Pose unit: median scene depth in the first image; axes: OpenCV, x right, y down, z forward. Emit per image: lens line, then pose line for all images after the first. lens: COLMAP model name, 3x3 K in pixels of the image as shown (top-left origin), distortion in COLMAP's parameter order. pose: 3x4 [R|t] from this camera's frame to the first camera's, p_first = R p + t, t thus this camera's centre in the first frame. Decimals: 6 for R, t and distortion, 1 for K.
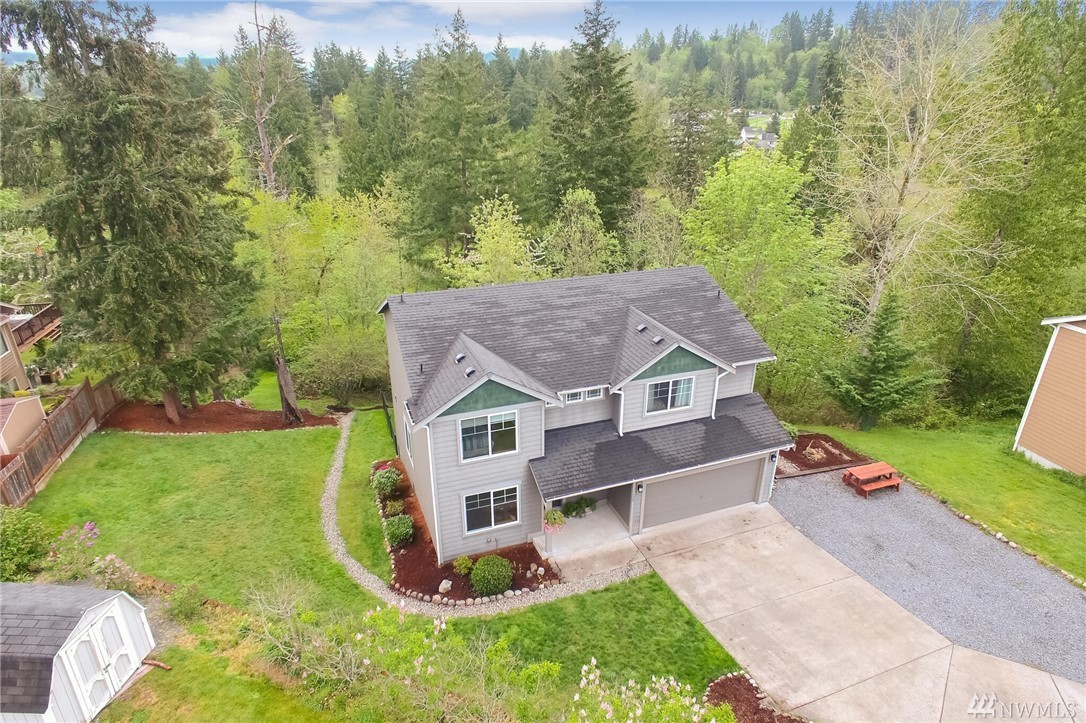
lens RADIAL K [[634.6, 0, 542.1], [0, 634.6, 355.7], [0, 0, 1]] dist [-0.074983, 0.050912]
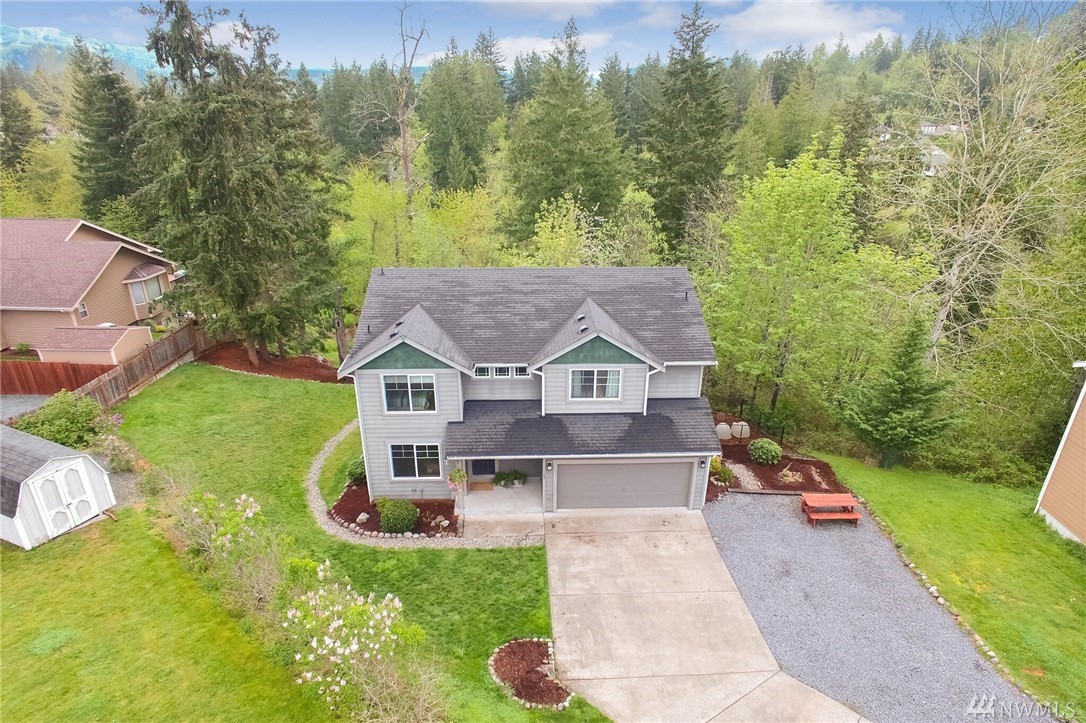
lens RADIAL K [[634.6, 0, 540.1], [0, 634.6, 363.7], [0, 0, 1]] dist [-0.074983, 0.050912]
pose [[0.949808, 0.121799, -0.288150, 0.404168], [-0.122227, 0.992364, 0.016577, 0.022570], [0.287969, 0.019475, 0.957442, -0.018234]]
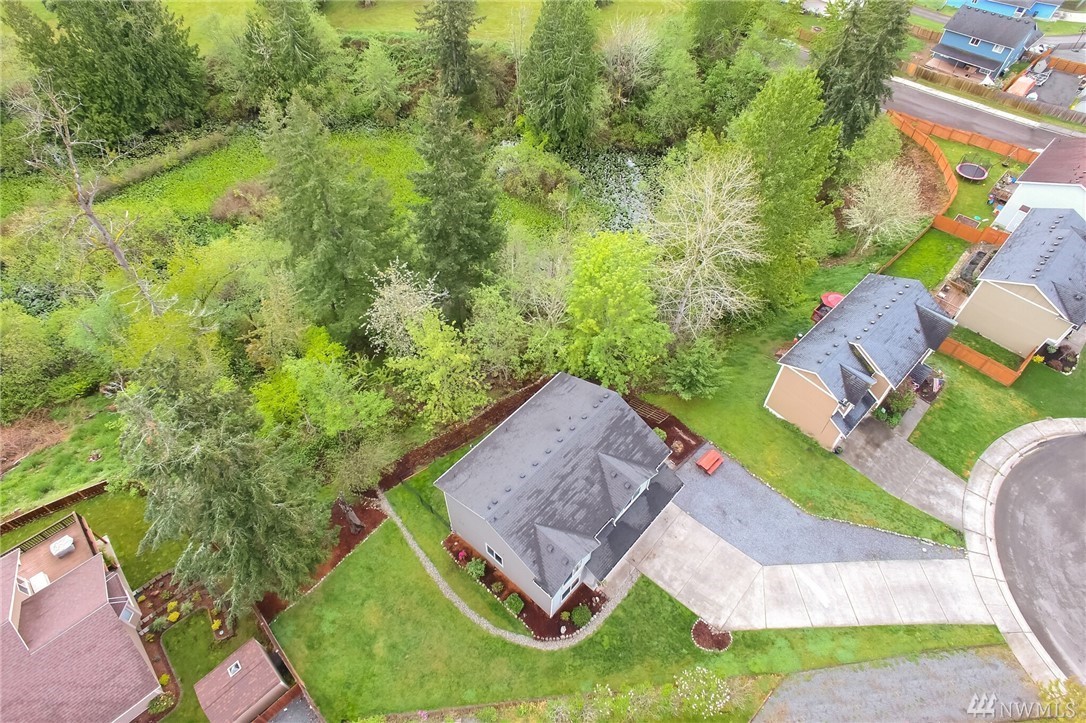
lens RADIAL K [[634.6, 0, 542.7], [0, 634.6, 332.0], [0, 0, 1]] dist [-0.074983, 0.050912]
pose [[0.887519, -0.336911, 0.314325, -0.476160], [0.161929, 0.866719, 0.471781, -1.320732], [-0.431380, -0.367816, 0.823785, -0.287306]]
